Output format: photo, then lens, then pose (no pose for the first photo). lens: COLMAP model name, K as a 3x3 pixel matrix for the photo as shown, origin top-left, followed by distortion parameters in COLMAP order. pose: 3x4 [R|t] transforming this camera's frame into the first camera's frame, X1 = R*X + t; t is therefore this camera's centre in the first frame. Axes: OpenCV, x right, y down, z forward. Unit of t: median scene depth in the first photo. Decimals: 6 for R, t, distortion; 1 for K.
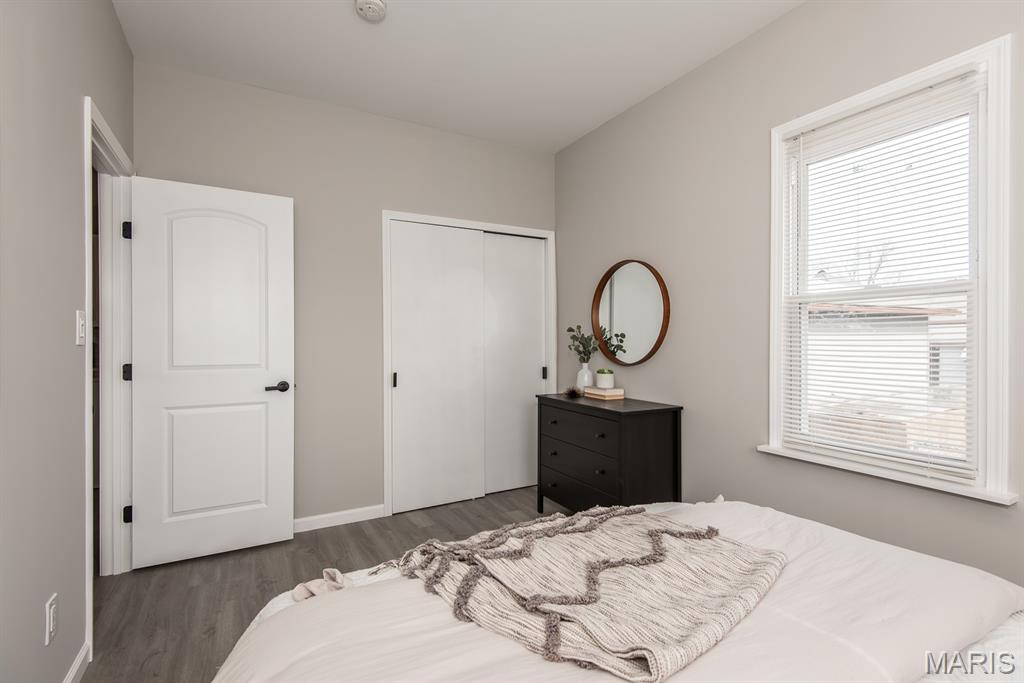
lens RADIAL K [[467.9, 0, 520.3], [0, 467.9, 342.5], [0, 0, 1]] dist [0.025139, -0.013914]
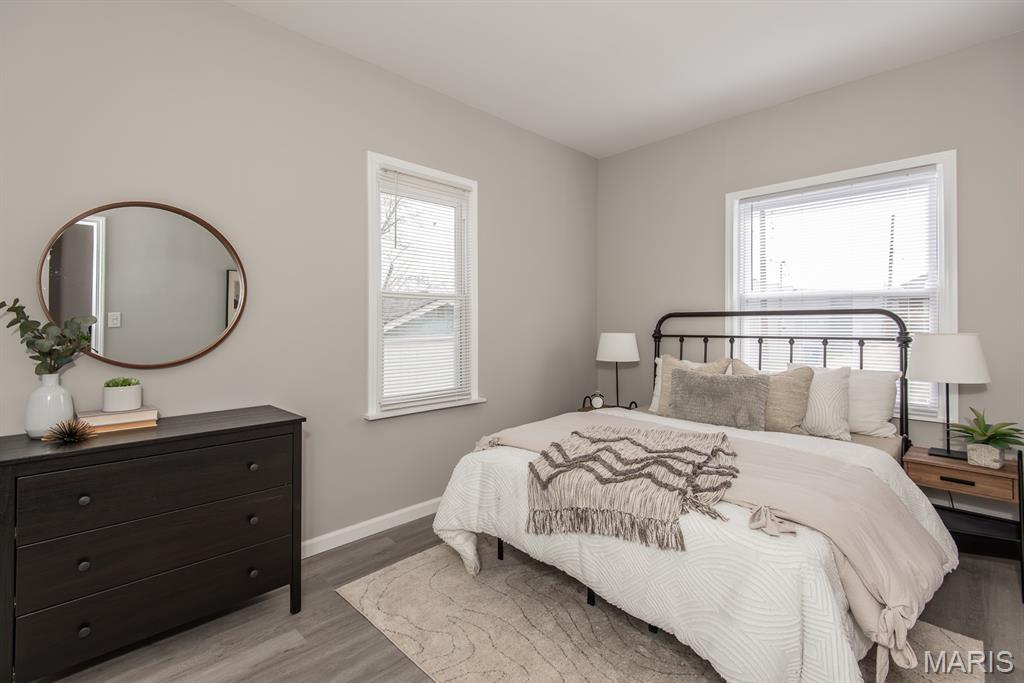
lens RADIAL K [[467.9, 0, 520.3], [0, 467.9, 342.5], [0, 0, 1]] dist [0.025139, -0.013914]
pose [[-0.263746, -0.037474, 0.963864, -0.515128], [0.007703, 0.999131, 0.040953, -0.007704], [-0.964561, 0.018225, -0.263228, 0.680086]]
